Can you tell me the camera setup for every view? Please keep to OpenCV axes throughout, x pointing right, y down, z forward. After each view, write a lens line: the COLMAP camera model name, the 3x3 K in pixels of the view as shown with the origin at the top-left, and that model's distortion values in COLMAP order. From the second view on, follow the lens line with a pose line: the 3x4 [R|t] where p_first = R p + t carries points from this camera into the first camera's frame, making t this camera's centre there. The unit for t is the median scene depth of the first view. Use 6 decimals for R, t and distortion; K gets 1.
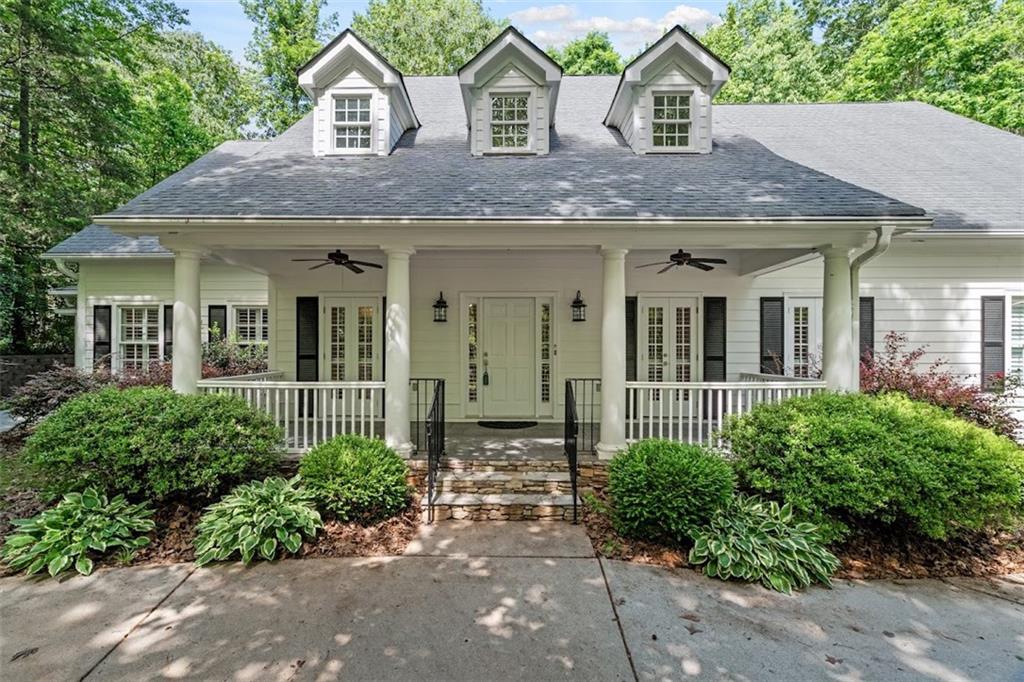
lens RADIAL K [[466.4, 0, 484.0], [0, 466.4, 352.0], [0, 0, 1]] dist [0.001418, 0.000937]
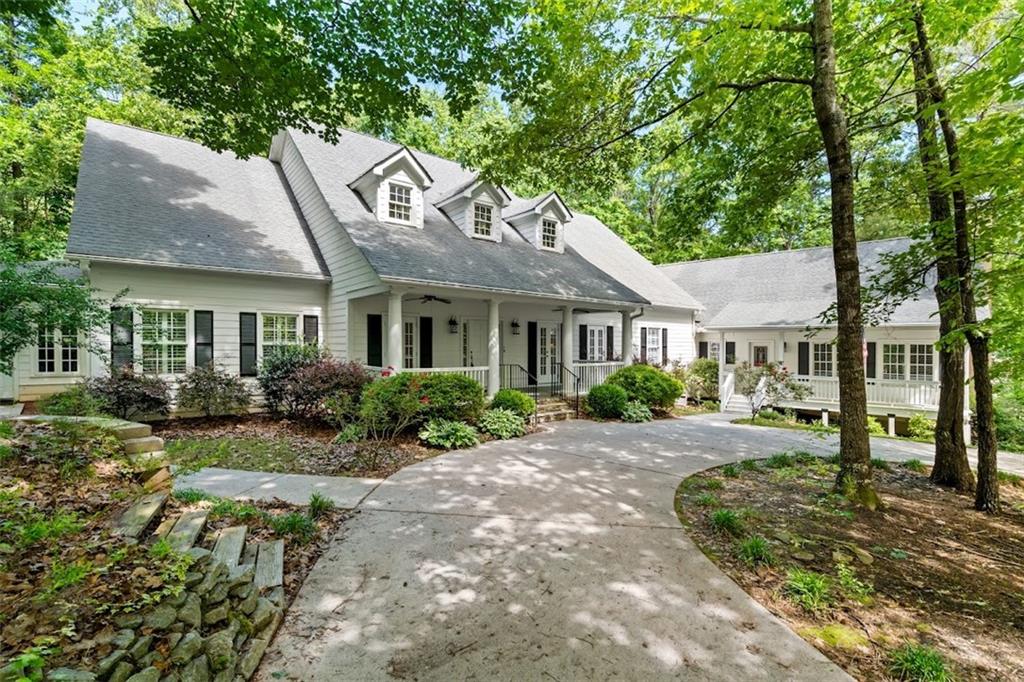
lens RADIAL K [[466.4, 0, 513.0], [0, 466.4, 345.8], [0, 0, 1]] dist [0.001418, 0.000937]
pose [[0.768039, 0.003720, 0.640392, -0.987432], [0.001194, 0.999973, -0.007240, -0.006752], [-0.640401, 0.006325, 0.768014, -0.426763]]
